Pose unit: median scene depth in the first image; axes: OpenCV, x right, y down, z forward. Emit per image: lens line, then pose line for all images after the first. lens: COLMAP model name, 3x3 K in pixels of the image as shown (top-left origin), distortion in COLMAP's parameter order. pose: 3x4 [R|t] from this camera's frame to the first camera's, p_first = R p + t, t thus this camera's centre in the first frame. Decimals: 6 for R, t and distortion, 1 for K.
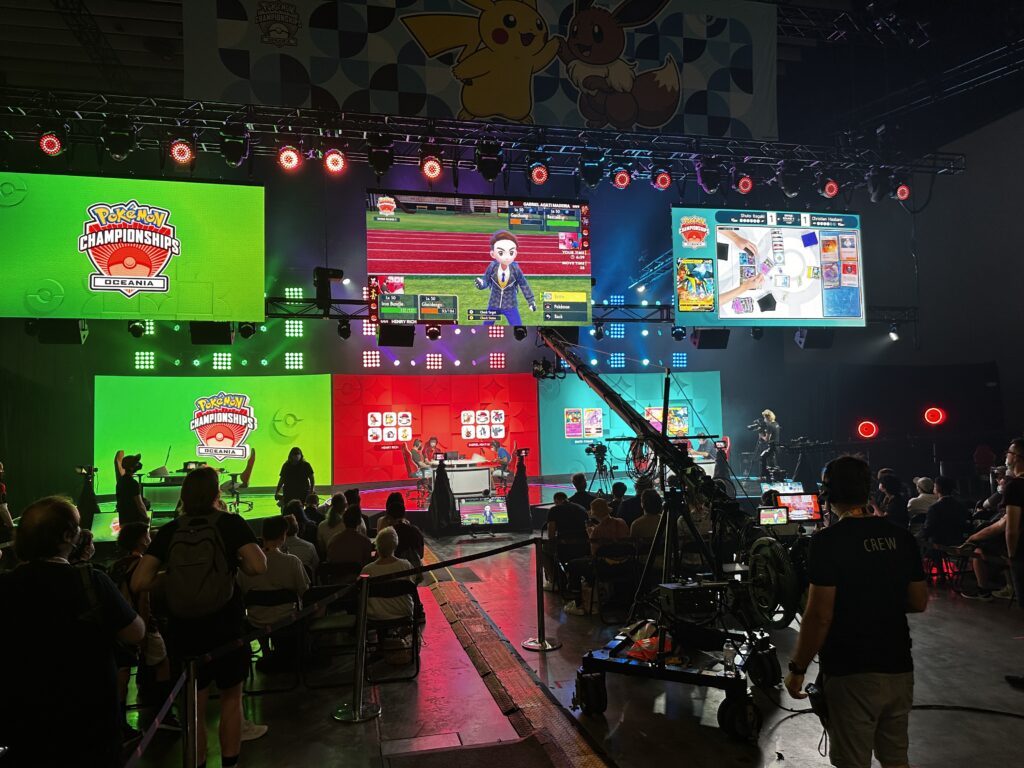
lens RADIAL K [[718.2, 0, 513.1], [0, 718.2, 390.1], [0, 0, 1]] dist [0.064094, -0.055336]
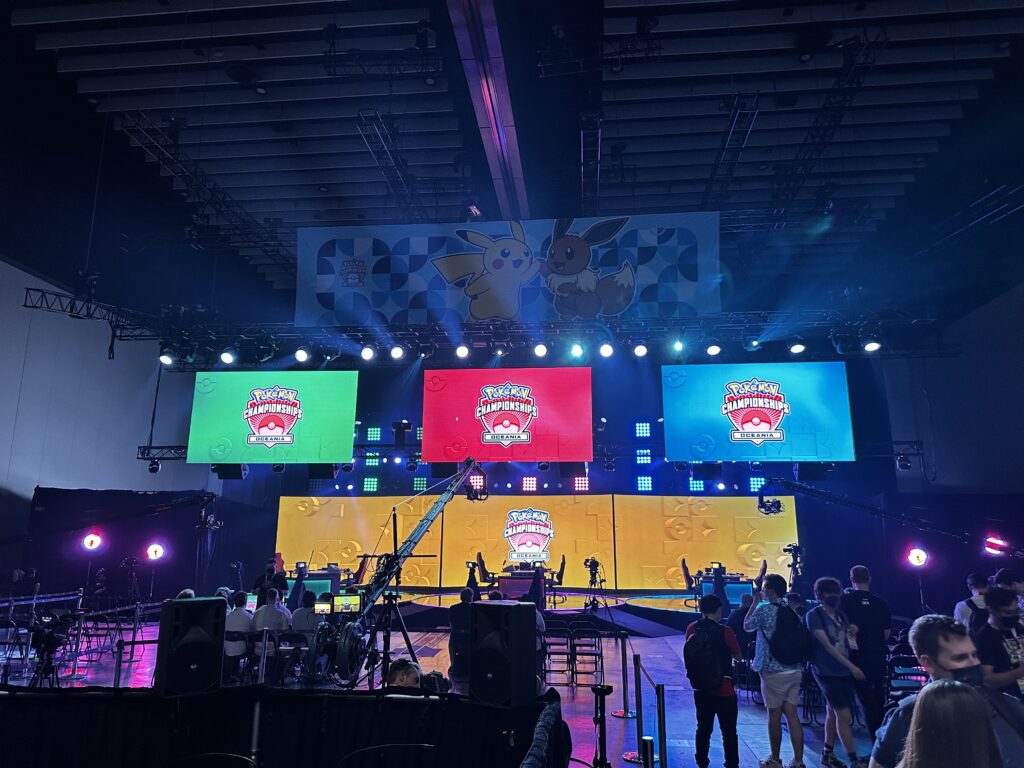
lens RADIAL K [[718.2, 0, 519.0], [0, 718.2, 381.0], [0, 0, 1]] dist [0.064094, -0.055336]
pose [[0.949026, -0.038744, -0.312808, 0.427861], [-0.012496, 0.987012, -0.160160, -0.029774], [0.314951, 0.155905, 0.936216, -0.262217]]
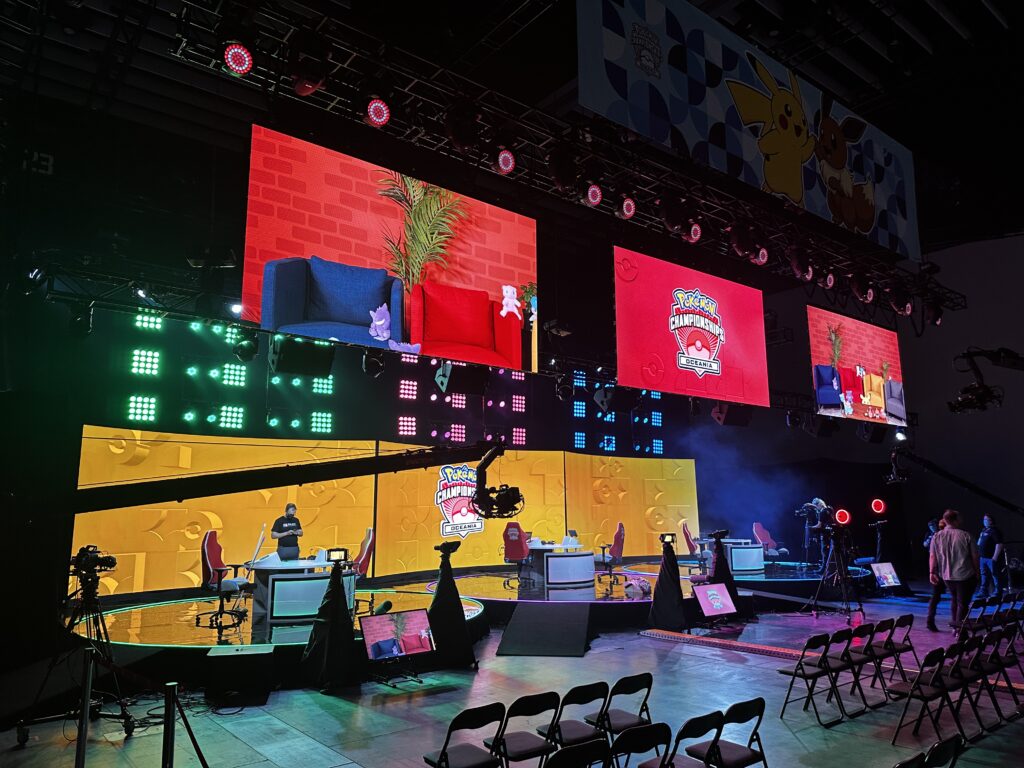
lens RADIAL K [[718.2, 0, 525.1], [0, 718.2, 403.0], [0, 0, 1]] dist [0.064094, -0.055336]
pose [[0.893215, 0.079533, 0.442540, -0.722653], [-0.031688, 0.992919, -0.114489, 0.037037], [-0.448512, 0.088240, 0.889410, 0.262794]]
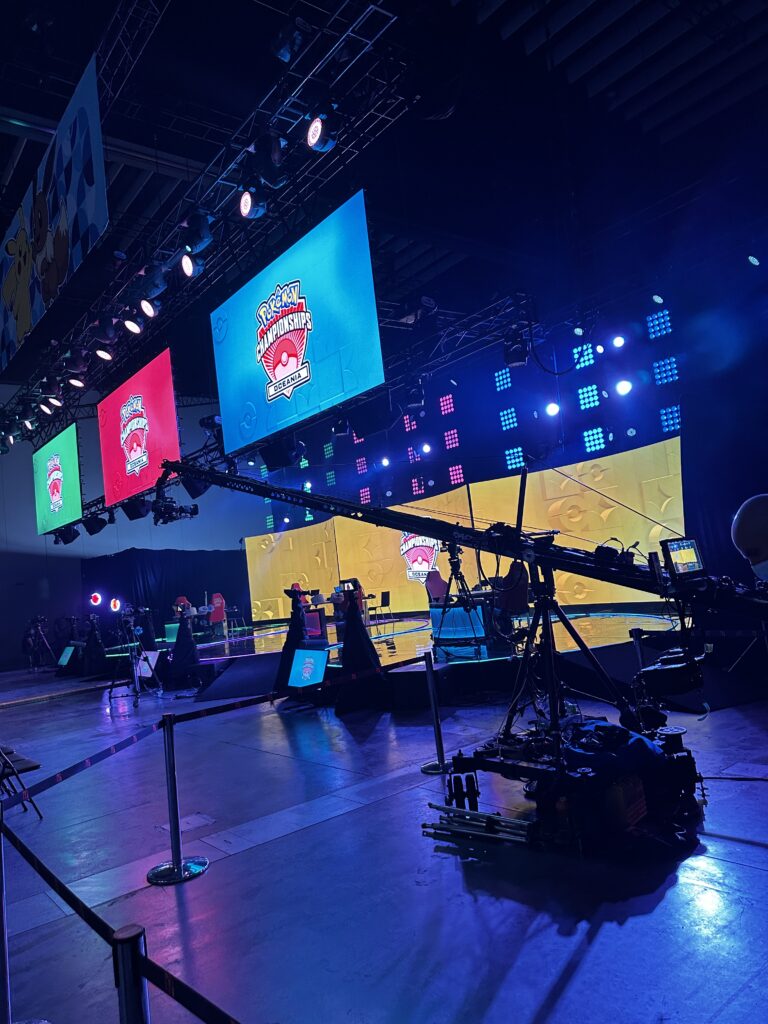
lens RADIAL K [[718.2, 0, 387.8], [0, 718.2, 517.9], [0, 0, 1]] dist [0.064094, -0.055336]
pose [[0.443175, -0.095903, -0.891290, 1.180872], [0.152735, 0.987801, -0.030344, 0.039742], [0.883327, -0.122684, 0.452417, 0.887293]]
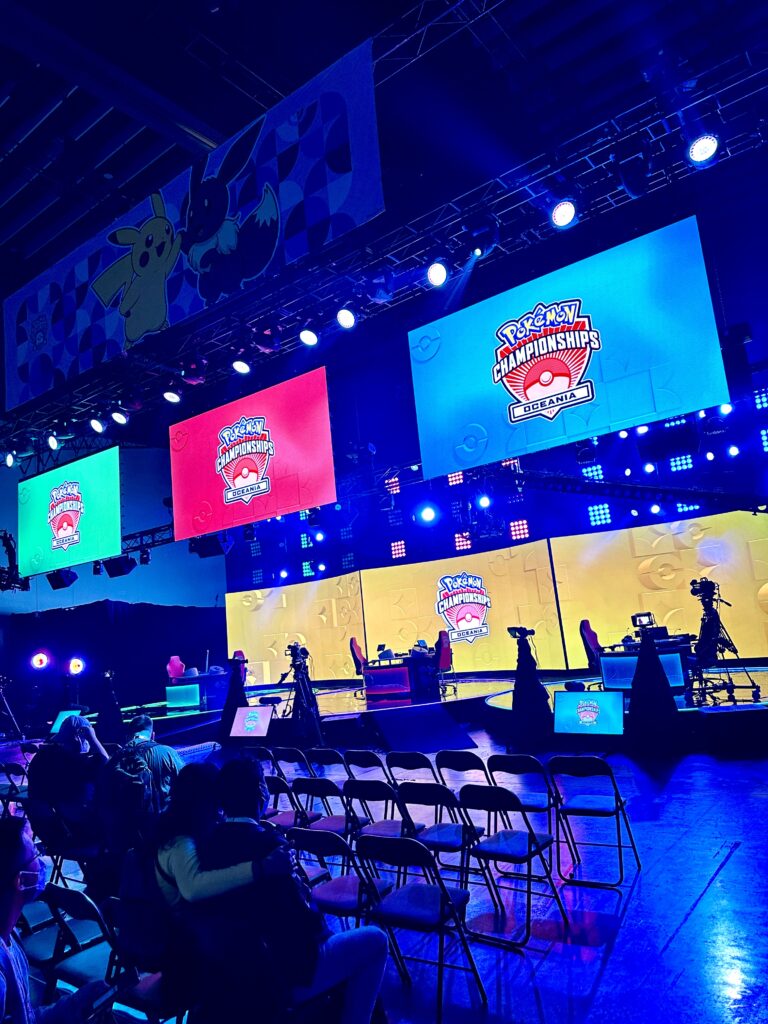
lens RADIAL K [[718.2, 0, 385.6], [0, 718.2, 516.8], [0, 0, 1]] dist [0.064094, -0.055336]
pose [[0.646016, -0.162680, -0.745787, 0.863357], [0.120060, 0.986520, -0.111193, 0.031618], [0.753823, -0.017707, 0.656839, 0.534355]]
